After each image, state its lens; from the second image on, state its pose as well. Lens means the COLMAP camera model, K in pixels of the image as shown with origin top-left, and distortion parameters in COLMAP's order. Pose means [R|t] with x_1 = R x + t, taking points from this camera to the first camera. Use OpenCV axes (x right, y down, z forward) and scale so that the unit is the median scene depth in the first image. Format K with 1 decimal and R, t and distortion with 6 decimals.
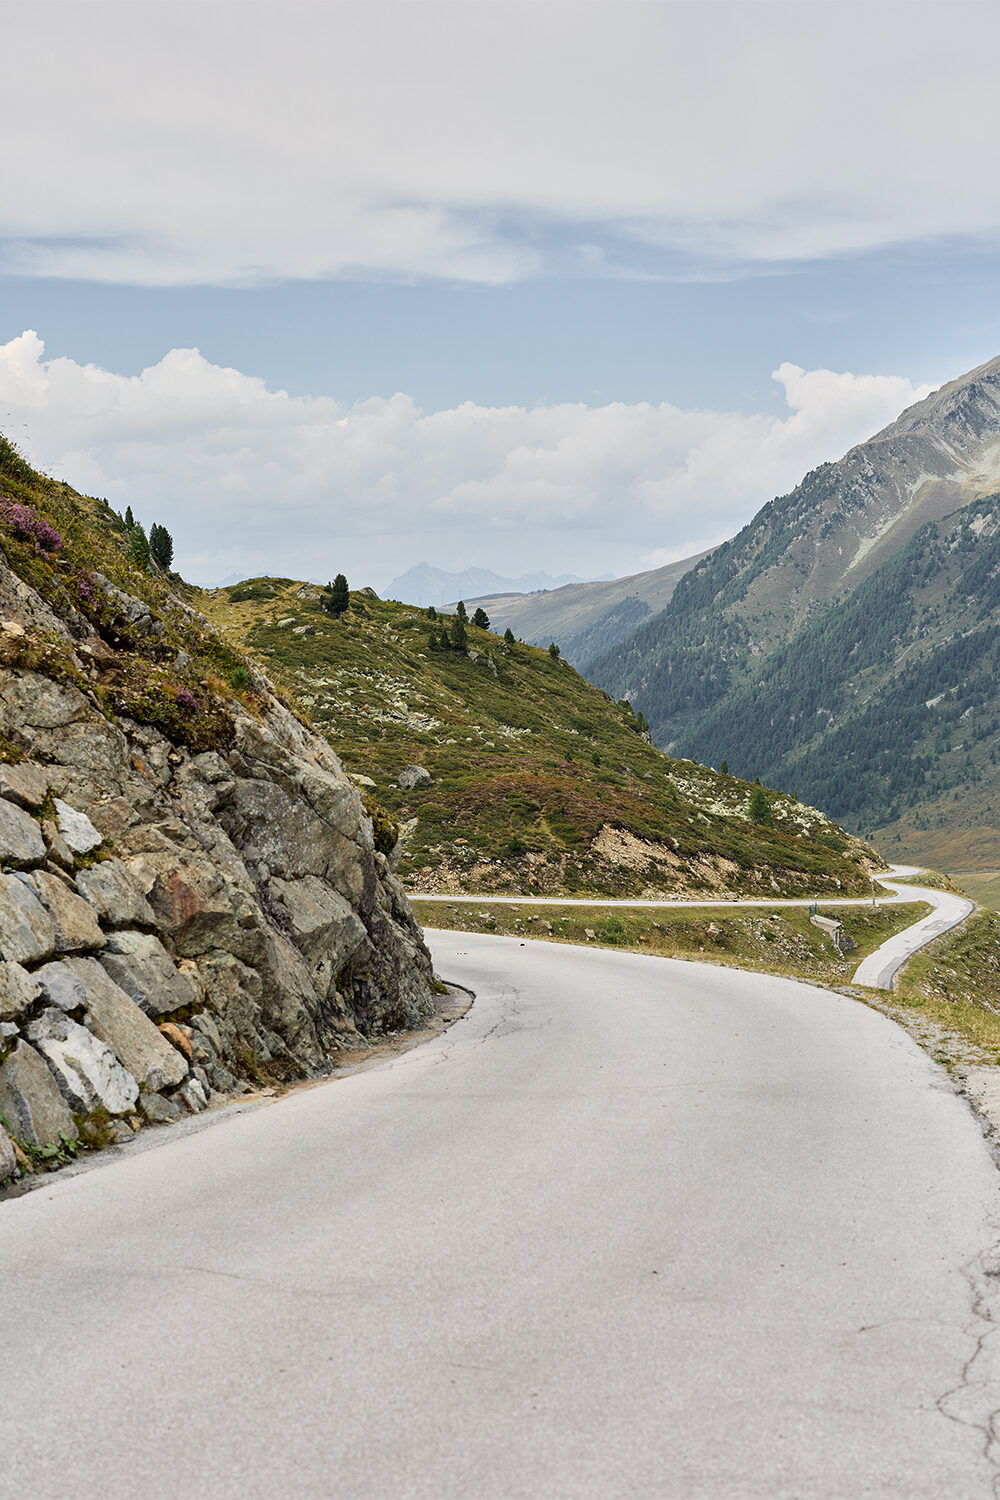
lens RADIAL K [[2173.3, 0, 499.6], [0, 2173.3, 750.8], [0, 0, 1]] dist [-0.003546, 0.000000]
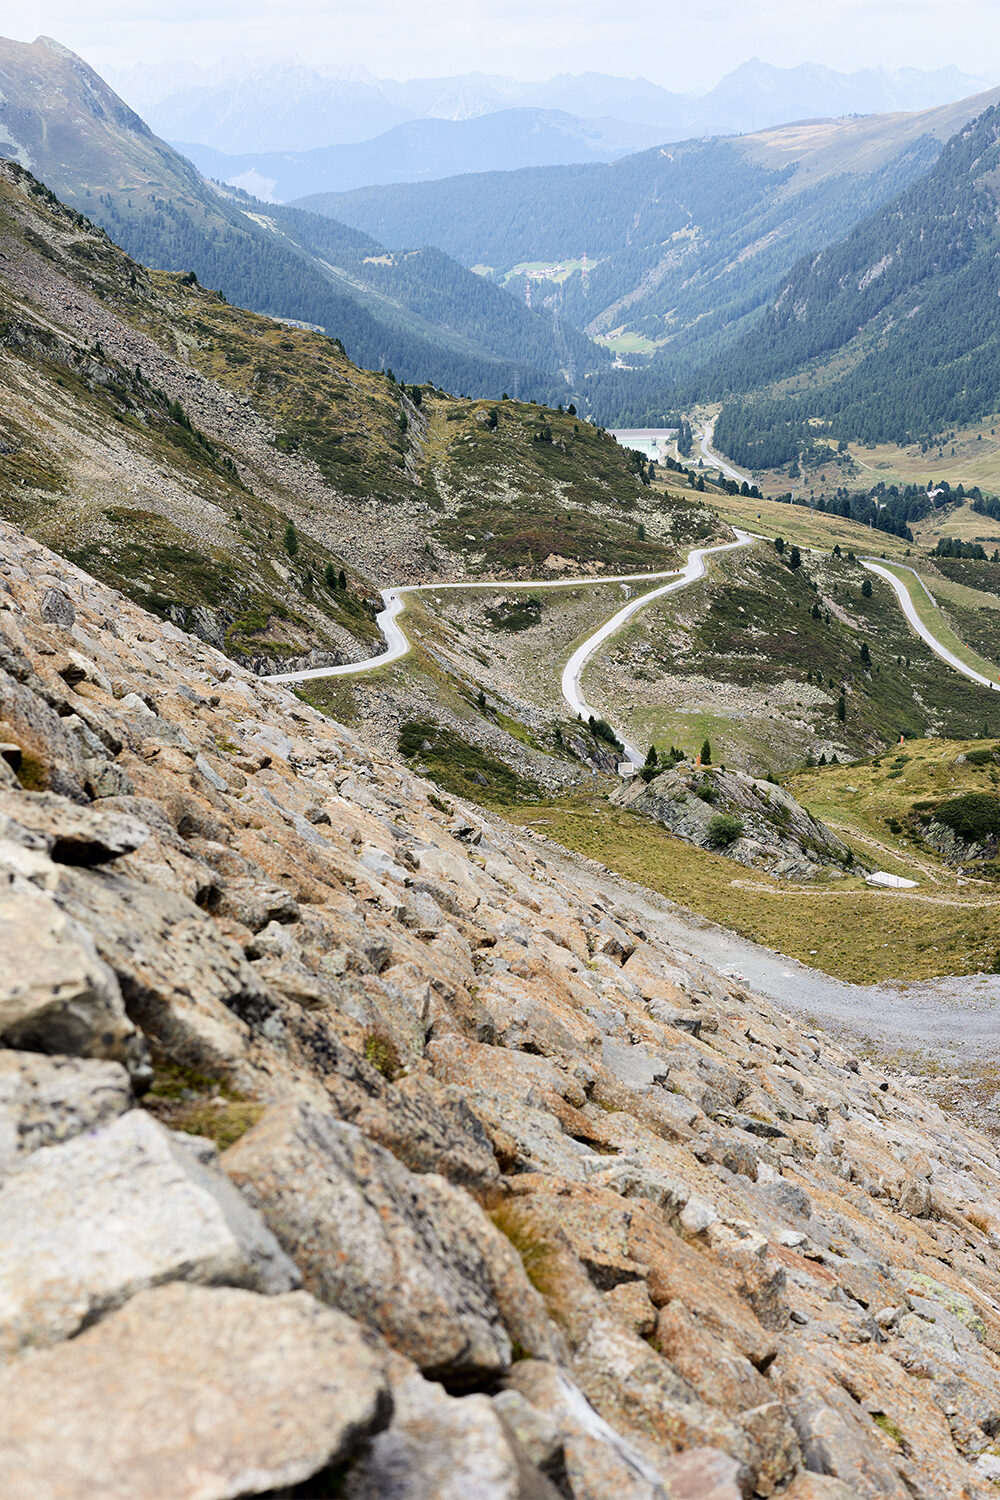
lens RADIAL K [[2173.3, 0, 500.0], [0, 2173.3, 749.9], [0, 0, 1]] dist [-0.003546, 0.000000]
pose [[0.988787, 0.027982, -0.146689, 0.270843], [0.005513, 0.974777, 0.223113, -0.236096], [0.149232, -0.221420, 0.963692, -1.247416]]
